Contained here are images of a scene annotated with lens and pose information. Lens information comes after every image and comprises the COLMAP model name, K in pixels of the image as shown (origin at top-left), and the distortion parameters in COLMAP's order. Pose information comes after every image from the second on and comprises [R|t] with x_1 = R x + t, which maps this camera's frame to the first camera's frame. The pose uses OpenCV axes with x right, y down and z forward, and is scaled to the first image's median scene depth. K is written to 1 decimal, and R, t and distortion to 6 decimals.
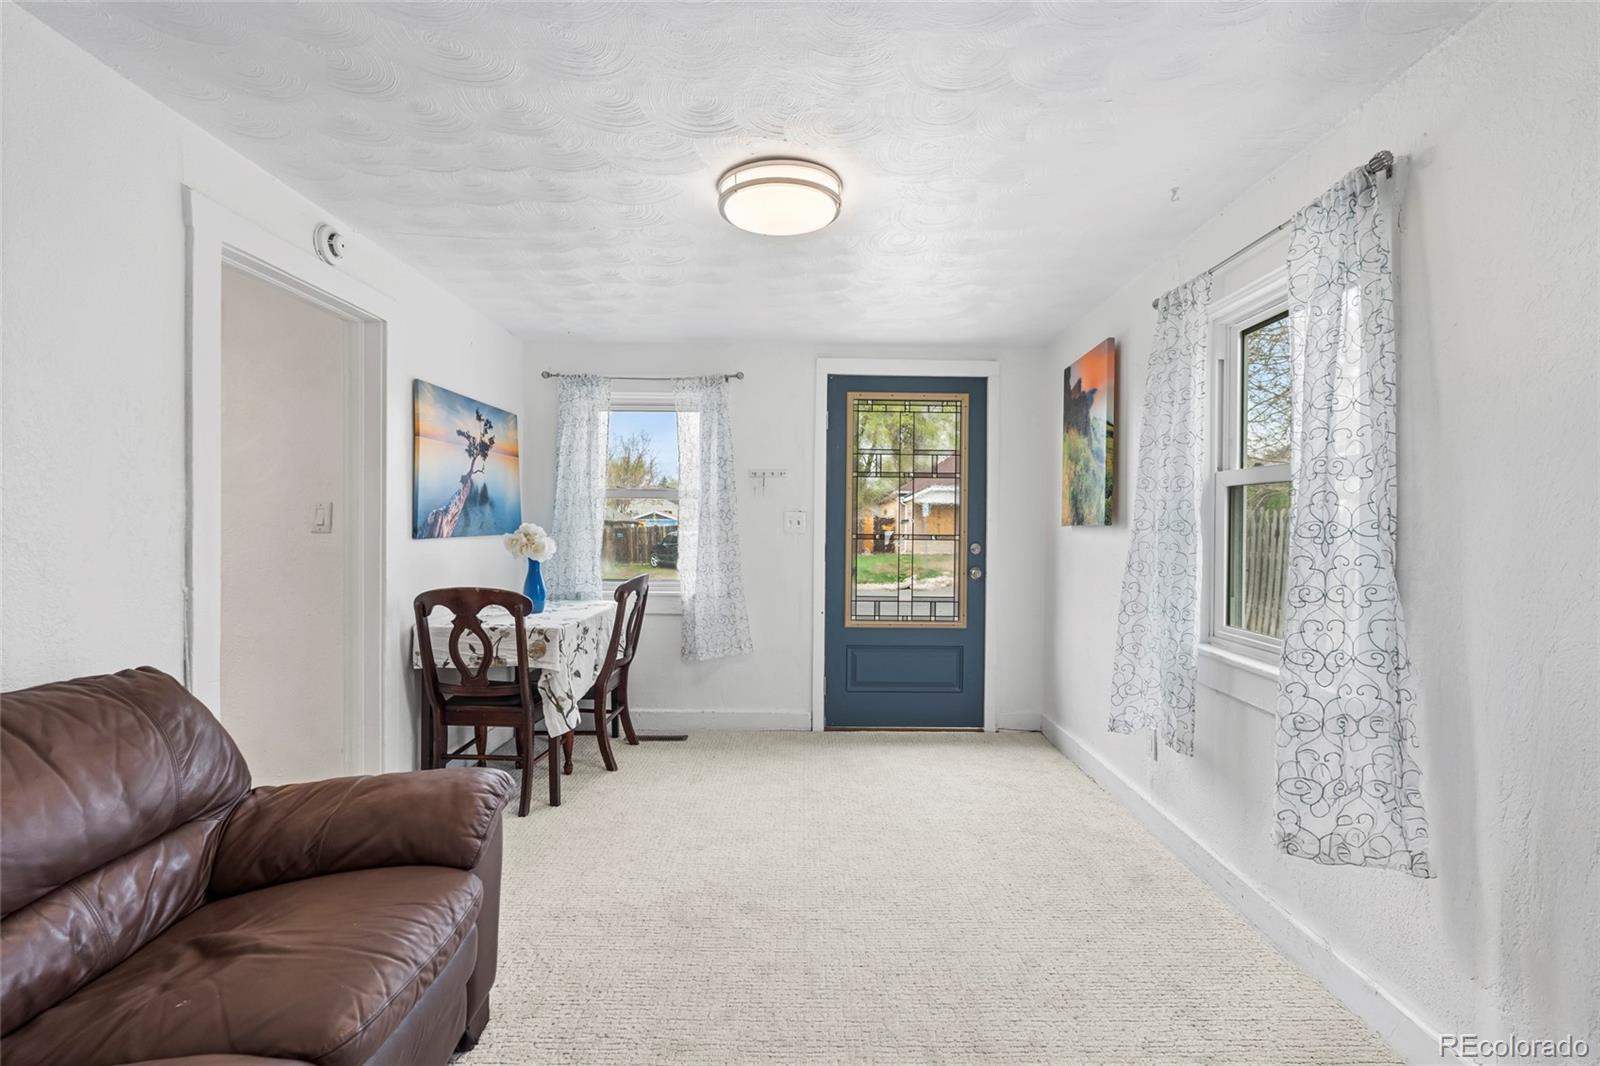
lens RADIAL K [[705.3, 0, 800.0], [0, 705.3, 533.0], [0, 0, 1]] dist [-0.012812, -0.000339]
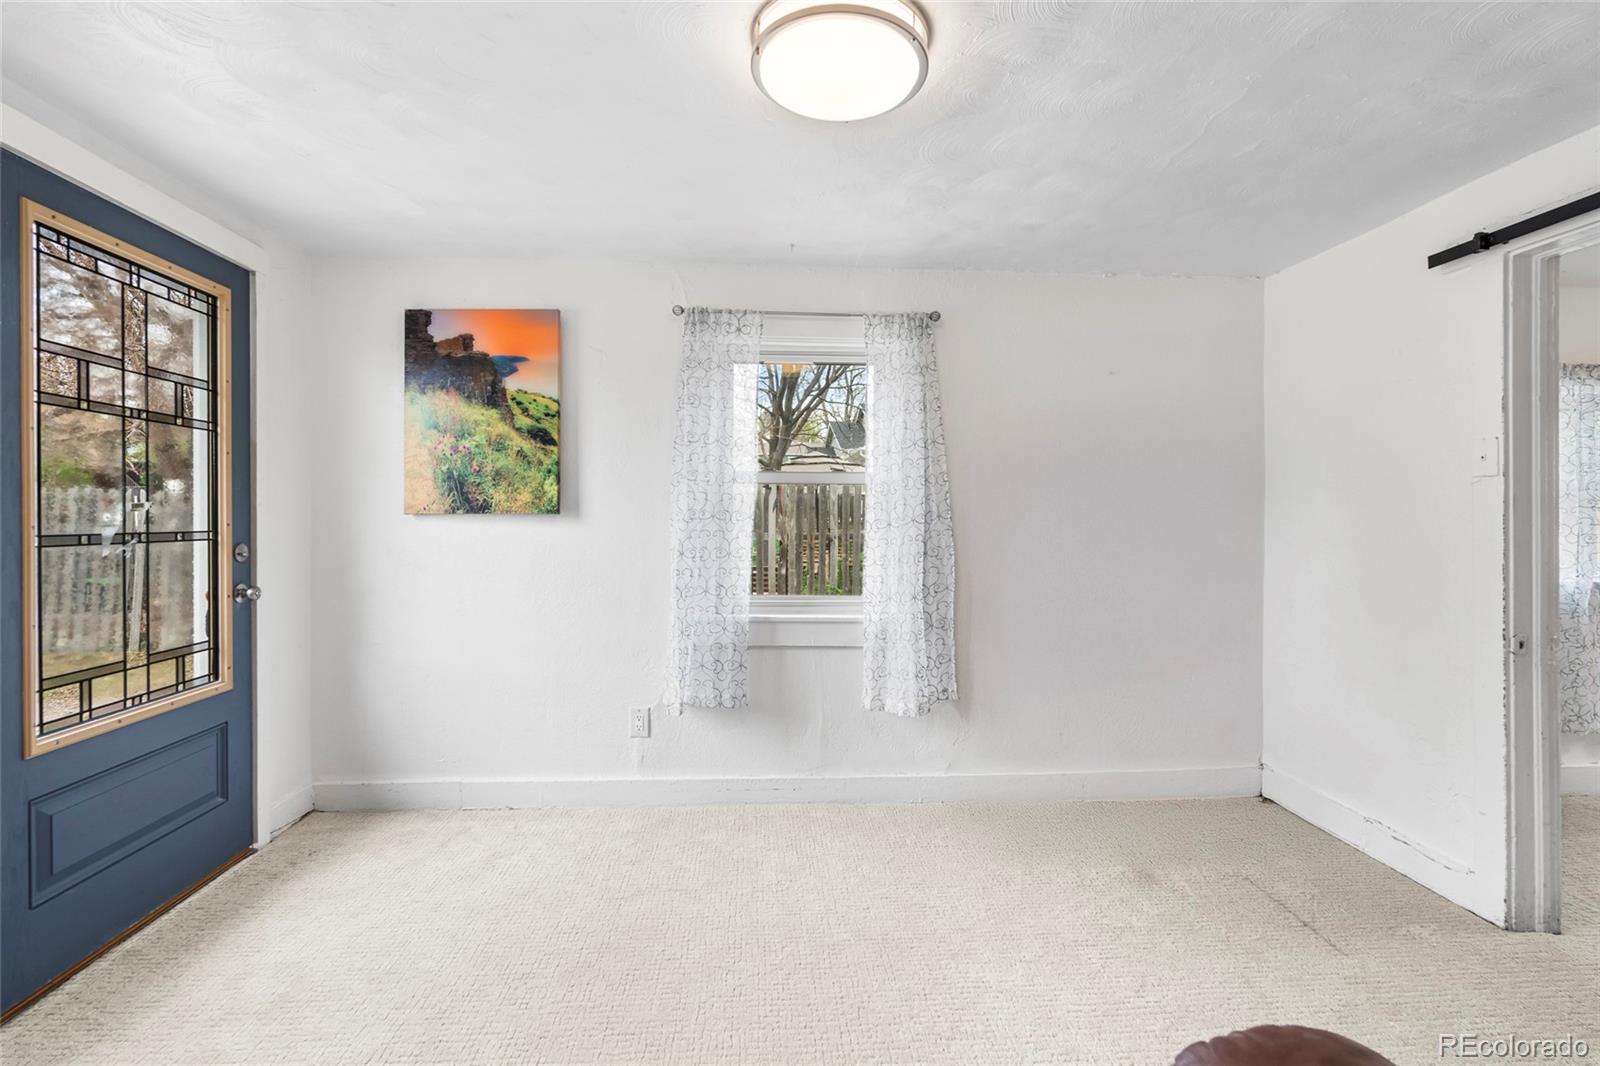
lens RADIAL K [[705.3, 0, 800.0], [0, 705.3, 533.0], [0, 0, 1]] dist [-0.012812, -0.000339]
pose [[-0.075511, -0.033876, 0.996569, -0.377495], [0.006958, 0.999381, 0.034499, -0.012459], [-0.997121, 0.009539, -0.075228, 0.573885]]
